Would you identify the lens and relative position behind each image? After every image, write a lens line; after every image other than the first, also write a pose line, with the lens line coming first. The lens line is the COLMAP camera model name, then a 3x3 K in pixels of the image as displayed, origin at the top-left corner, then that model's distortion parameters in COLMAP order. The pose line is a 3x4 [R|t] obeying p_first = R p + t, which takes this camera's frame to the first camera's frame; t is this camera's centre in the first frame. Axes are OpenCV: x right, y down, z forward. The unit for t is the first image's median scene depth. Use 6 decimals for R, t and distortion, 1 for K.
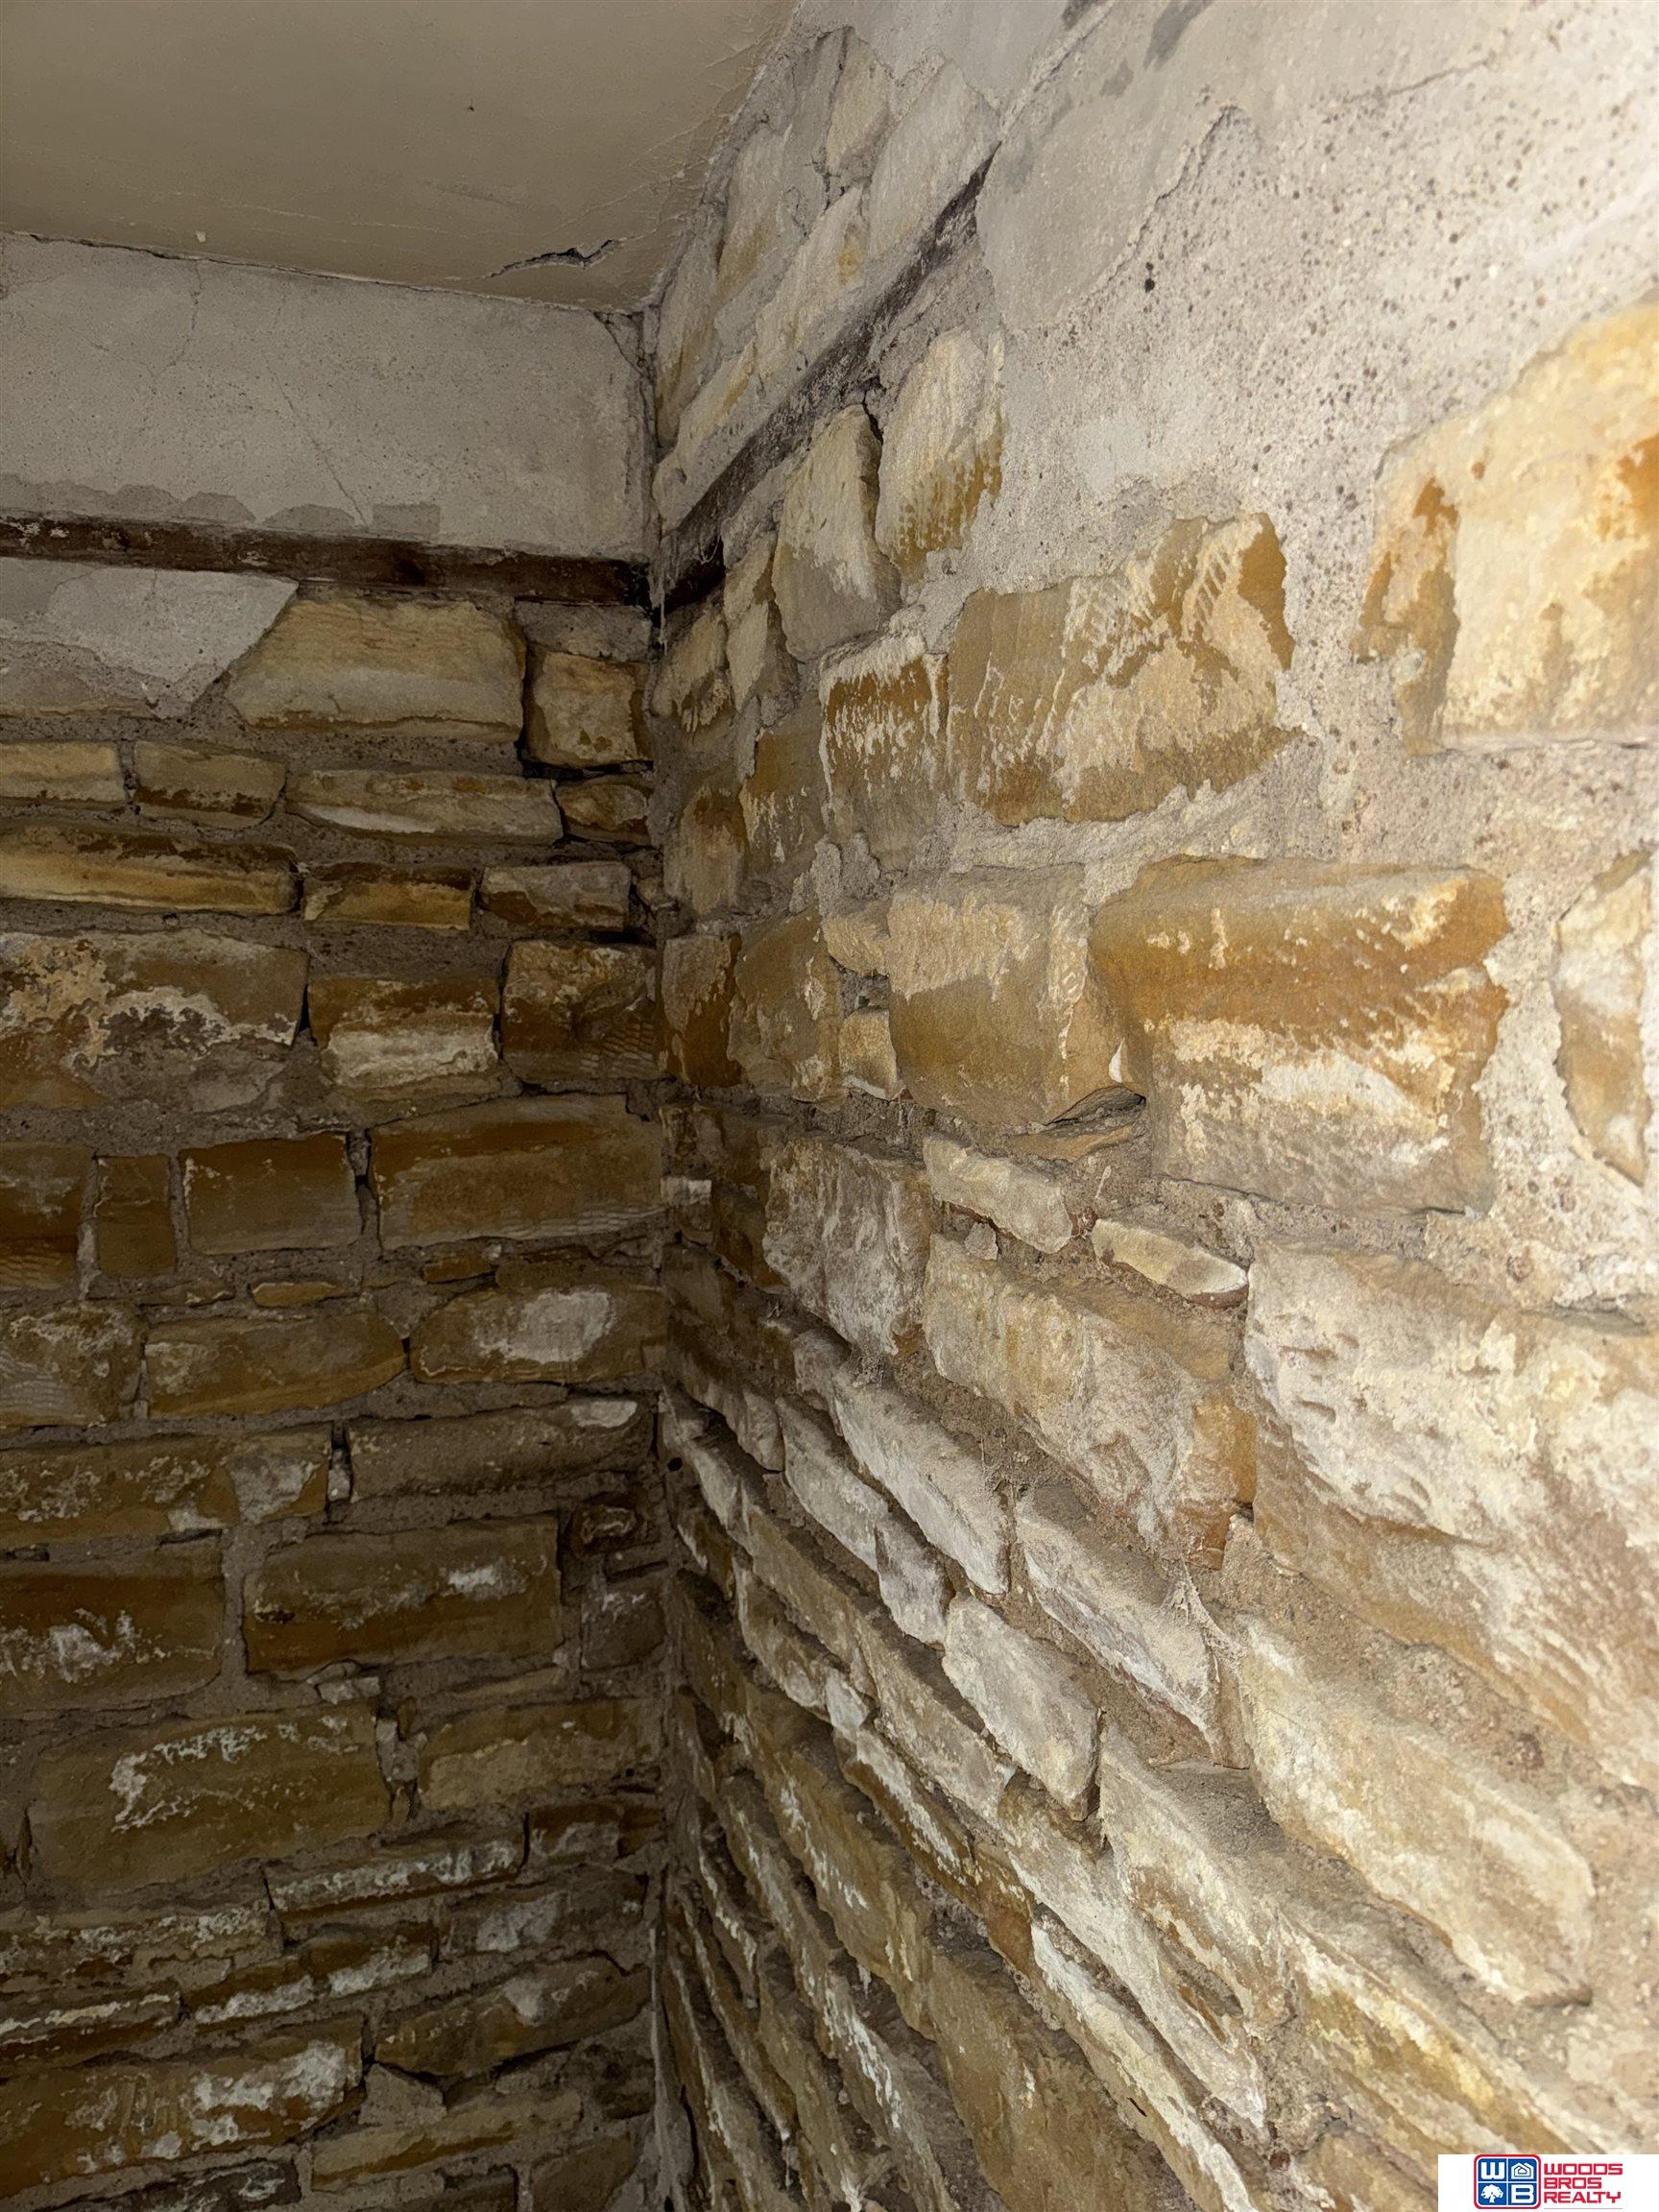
lens RADIAL K [[1562.9, 0, 827.0], [0, 1562.9, 1105.0], [0, 0, 1]] dist [0.042491, -0.004538]
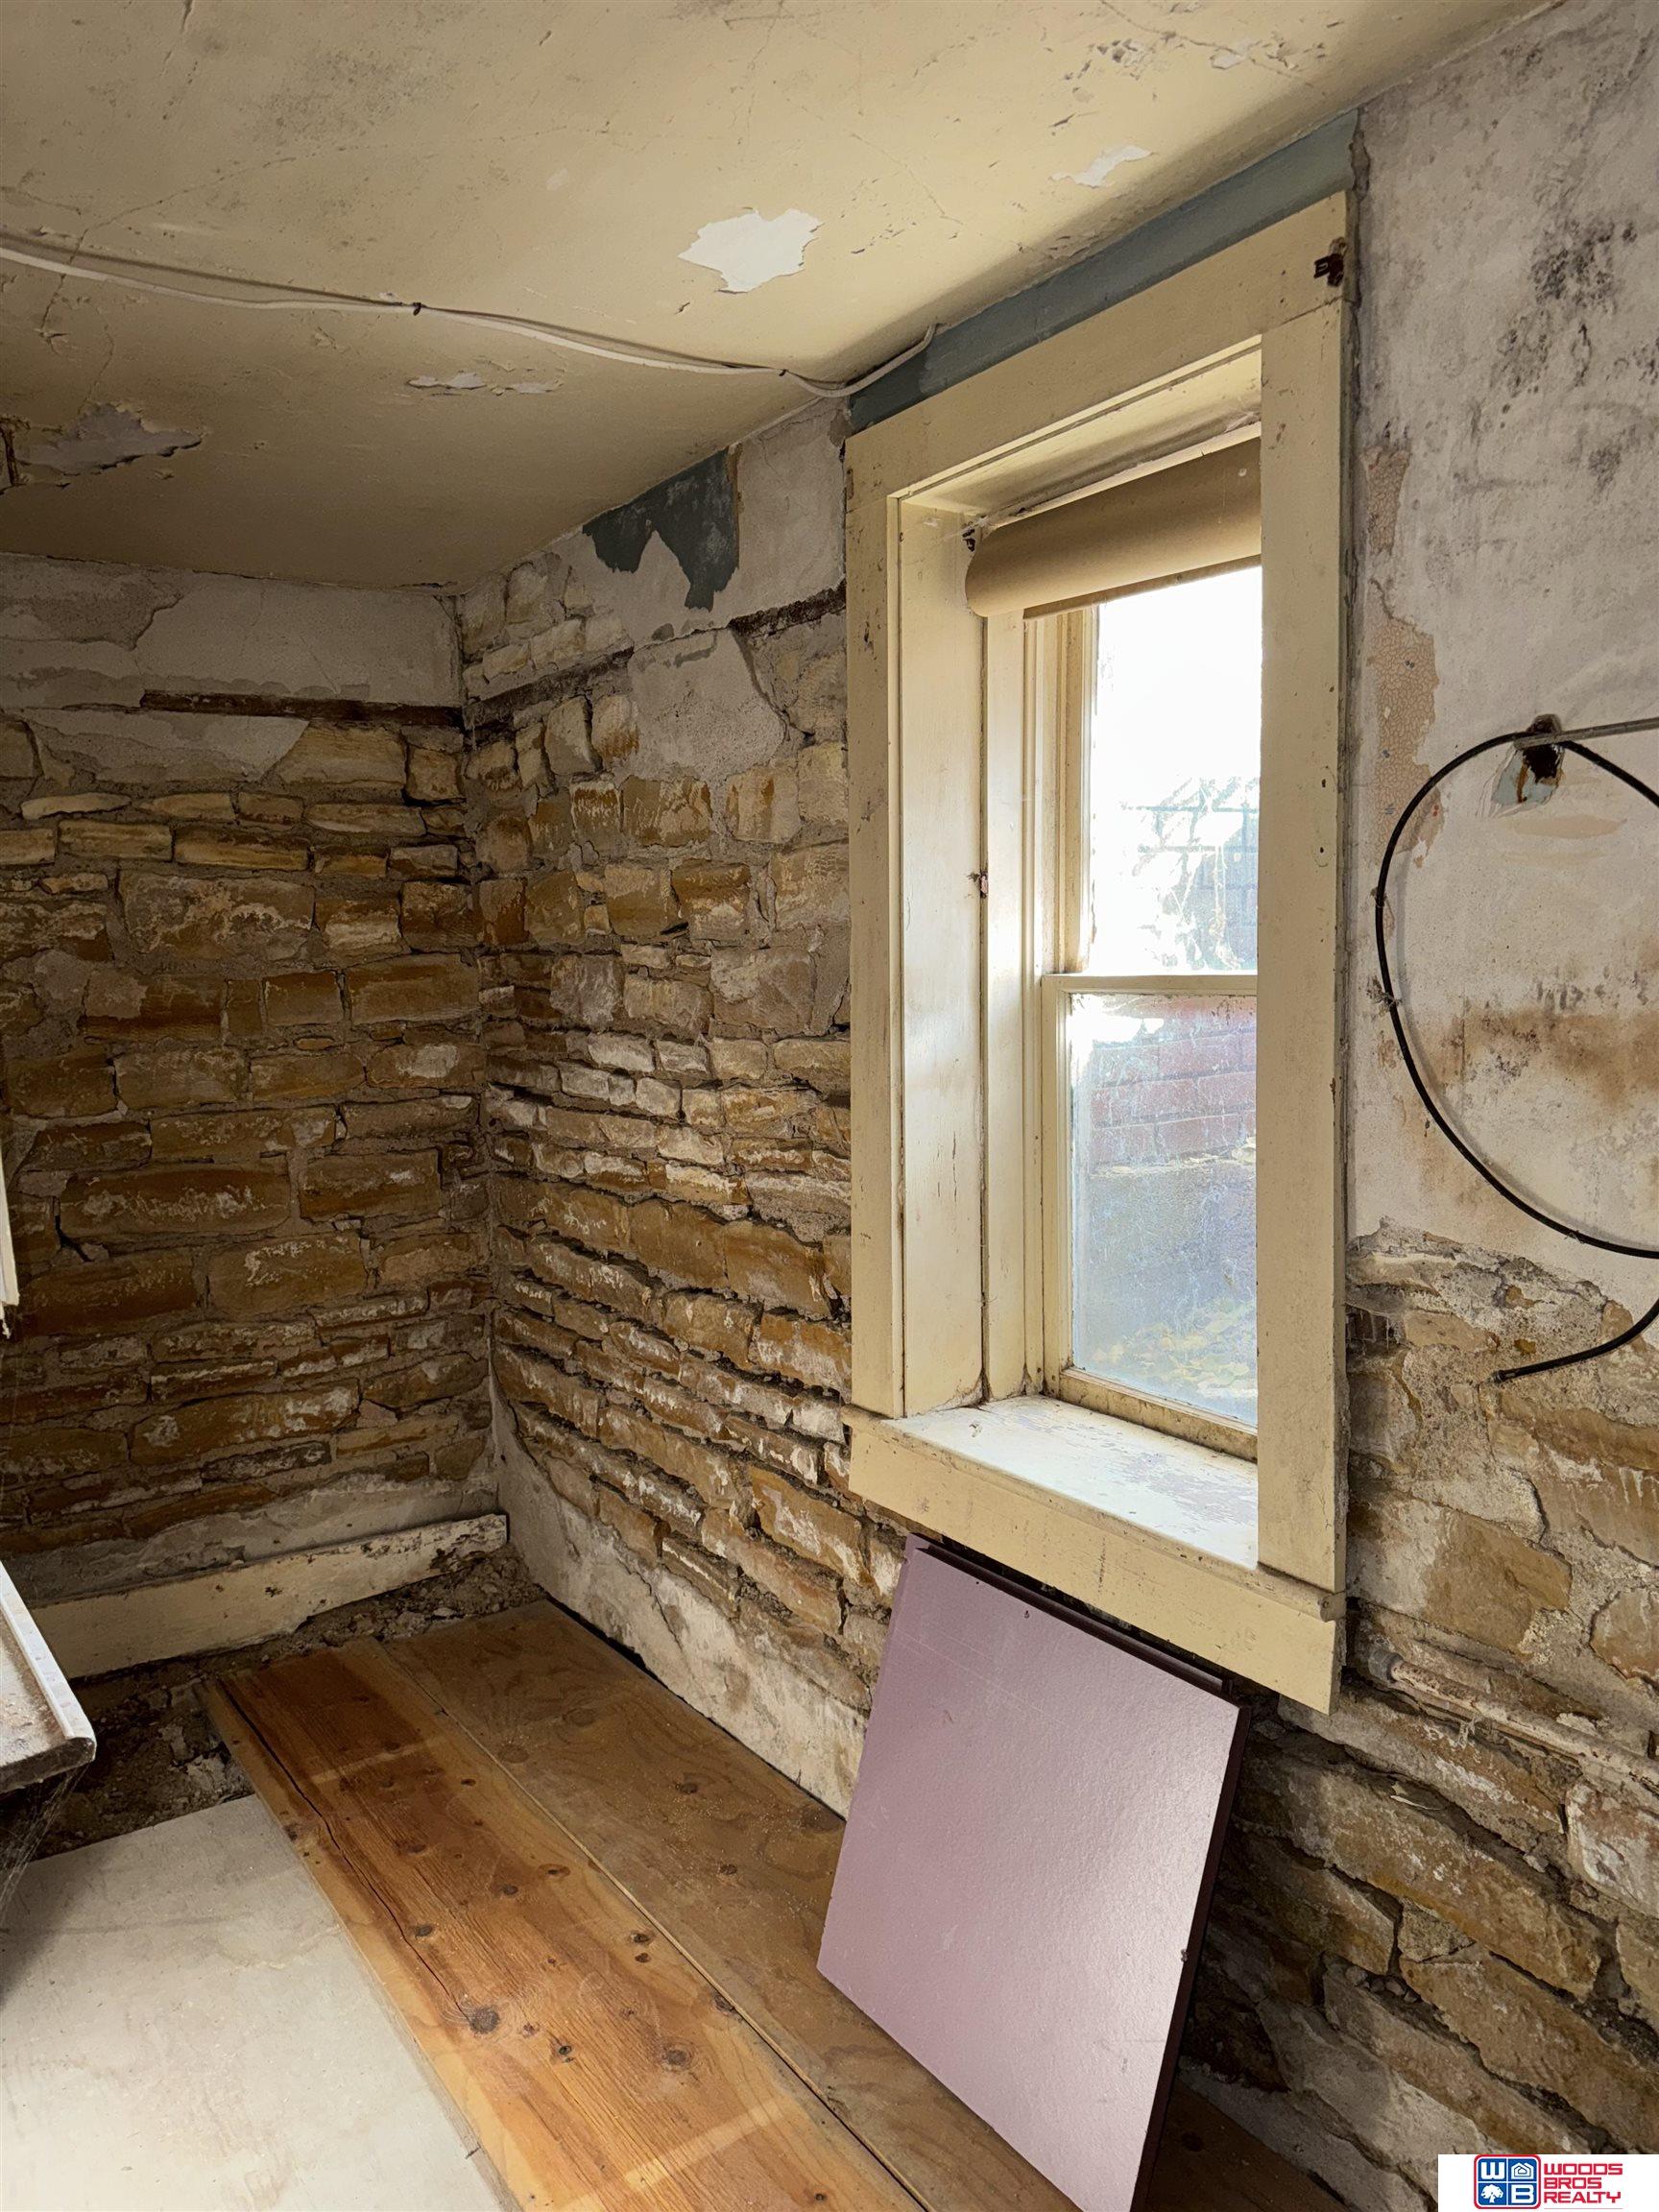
lens RADIAL K [[1562.9, 0, 886.9], [0, 1562.9, 1104.4], [0, 0, 1]] dist [0.042491, -0.004538]
pose [[0.955621, -0.045203, 0.291109, -0.221920], [0.035663, 0.998641, 0.037998, 0.151134], [-0.292431, -0.025930, 0.955935, -1.348631]]
